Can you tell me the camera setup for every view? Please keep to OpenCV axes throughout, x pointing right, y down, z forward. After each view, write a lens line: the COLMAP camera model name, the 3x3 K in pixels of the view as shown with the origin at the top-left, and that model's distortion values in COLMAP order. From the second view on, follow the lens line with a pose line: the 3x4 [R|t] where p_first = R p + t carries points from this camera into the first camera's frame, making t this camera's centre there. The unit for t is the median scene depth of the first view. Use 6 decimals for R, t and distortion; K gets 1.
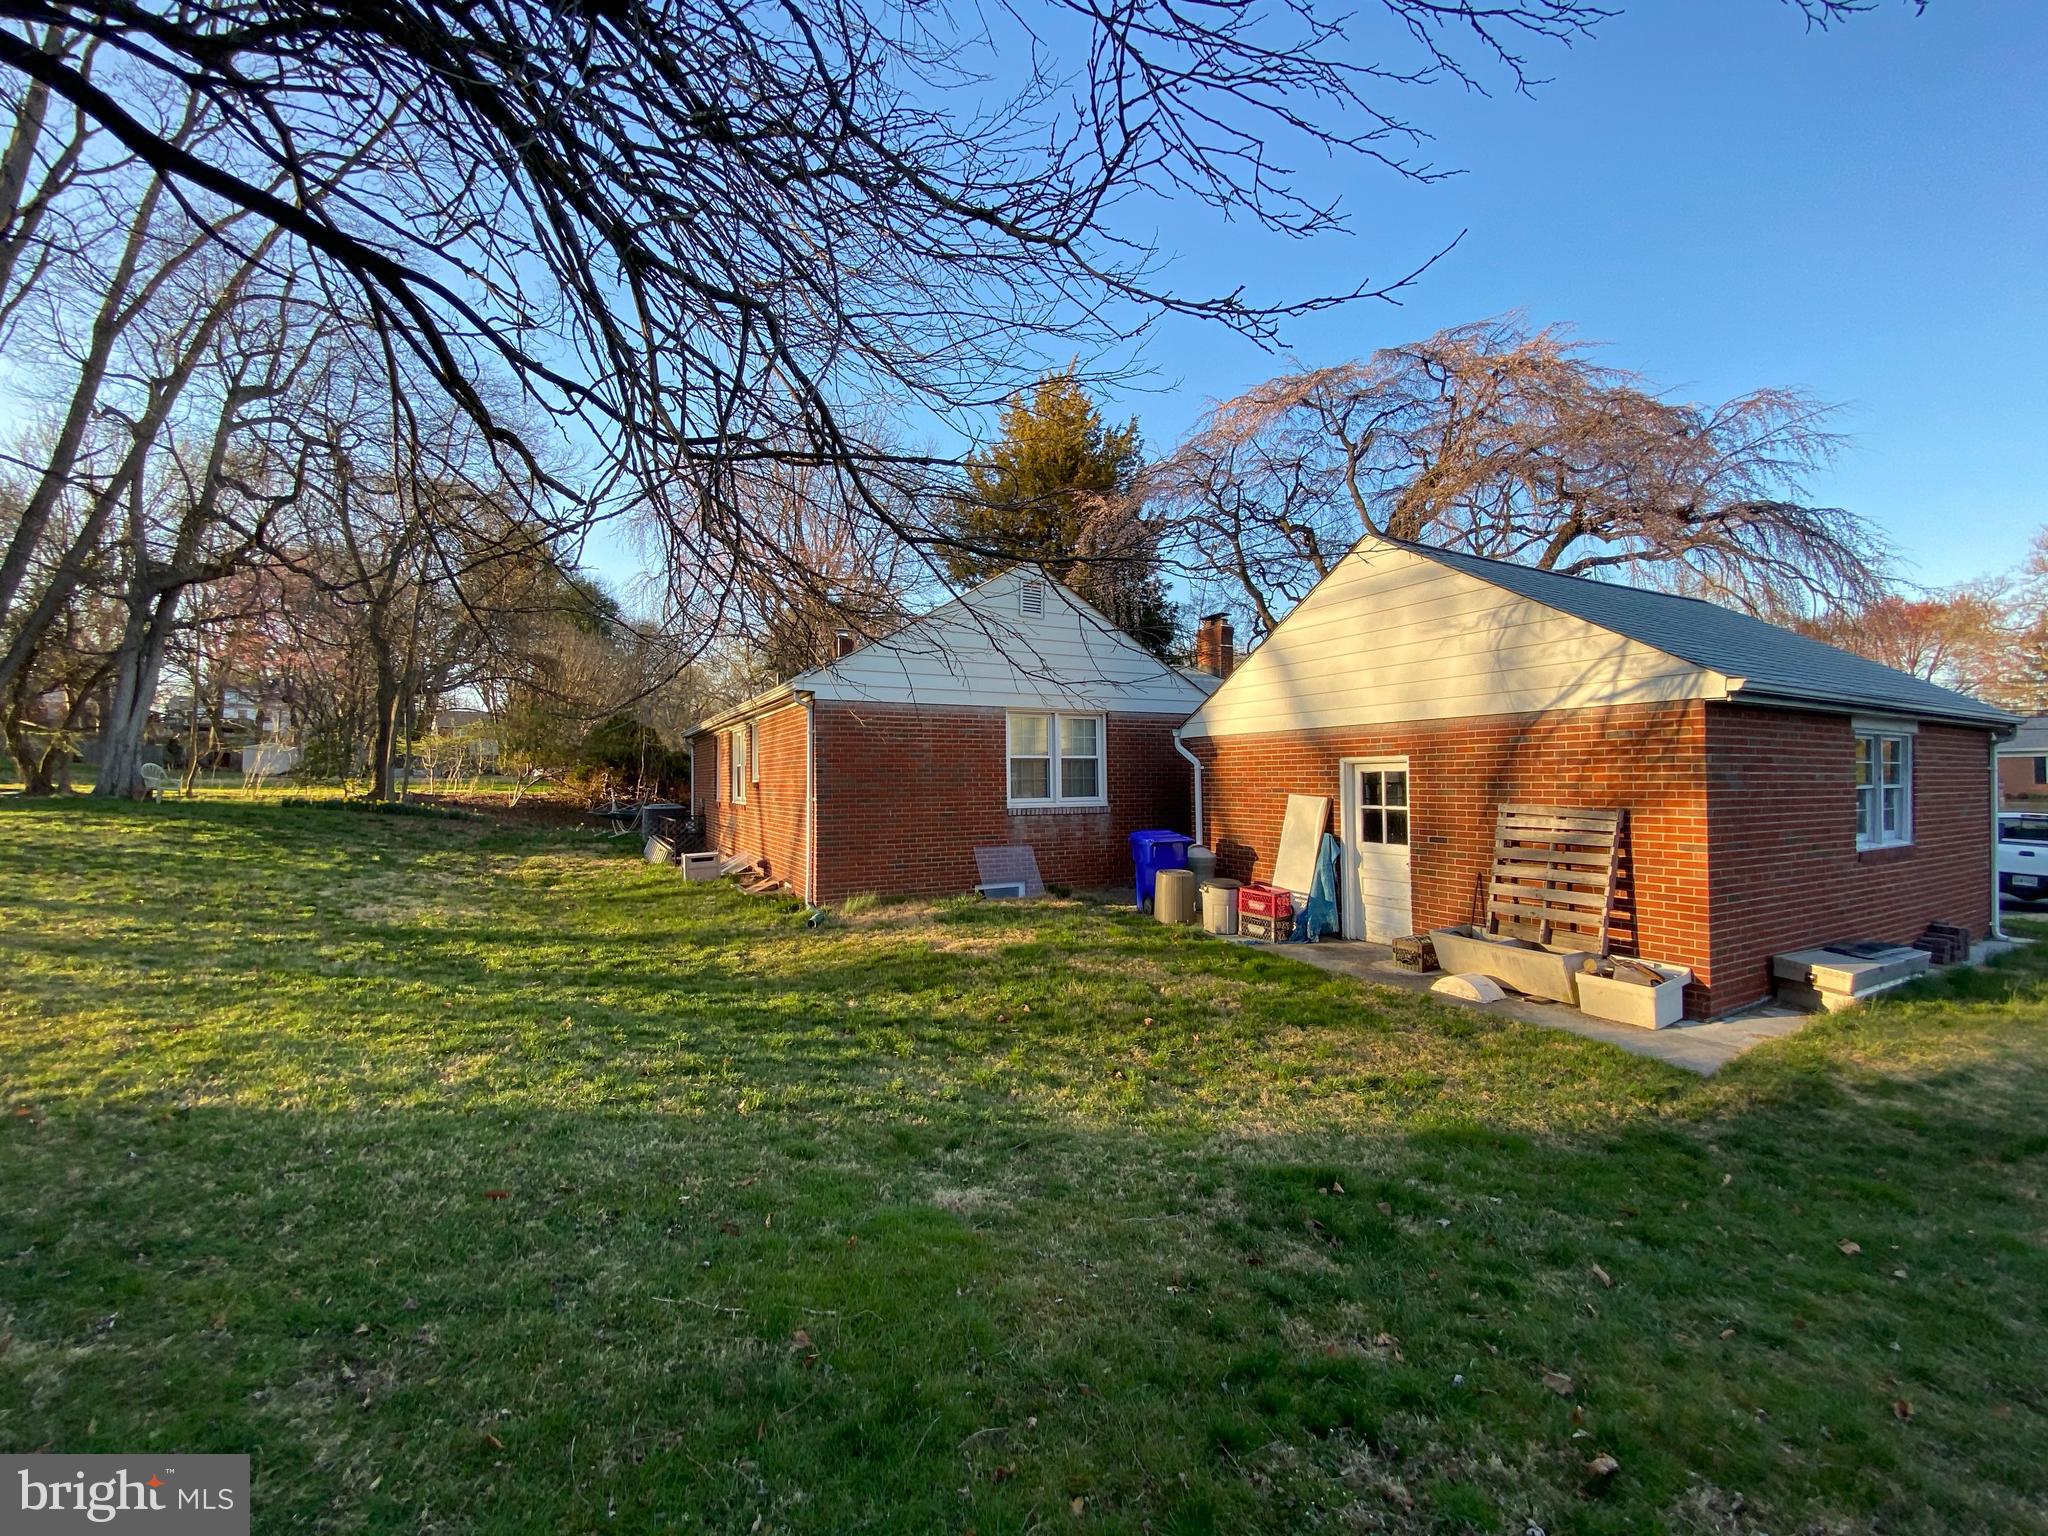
lens RADIAL K [[834.8, 0, 1034.4], [0, 834.8, 753.8], [0, 0, 1]] dist [0.002209, 0.000010]
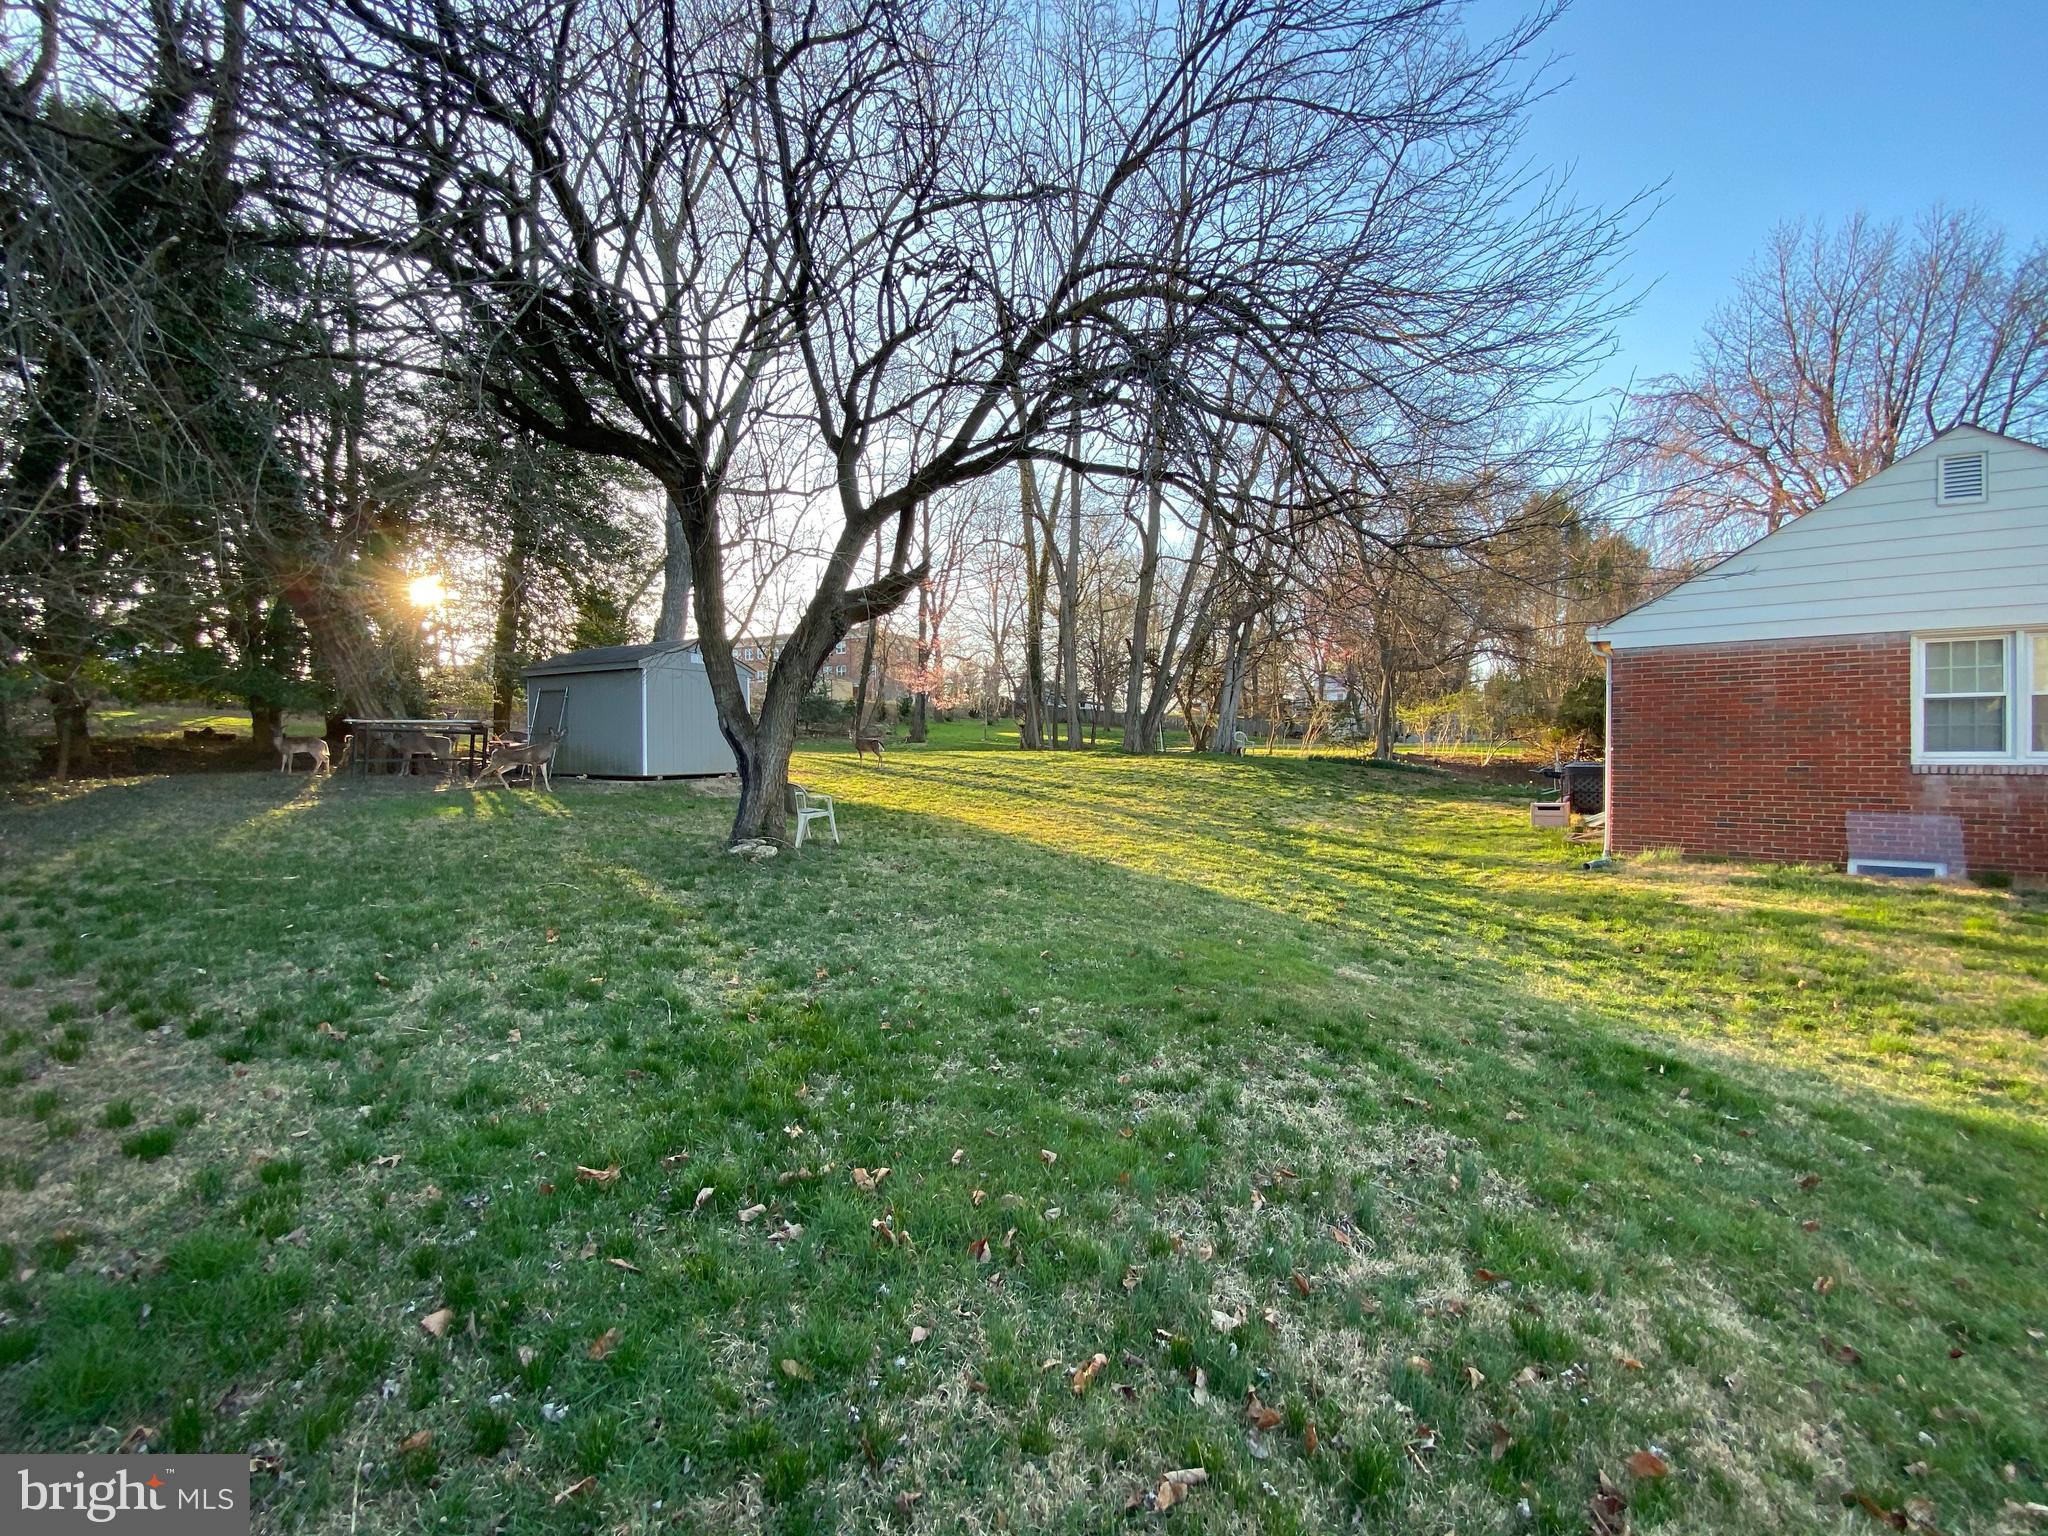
lens RADIAL K [[834.8, 0, 1034.4], [0, 834.8, 753.8], [0, 0, 1]] dist [0.002209, 0.000010]
pose [[0.449911, 0.005101, -0.893059, 0.288300], [0.032595, 0.999224, 0.022128, 0.011921], [0.892478, -0.039065, 0.449395, -0.072143]]
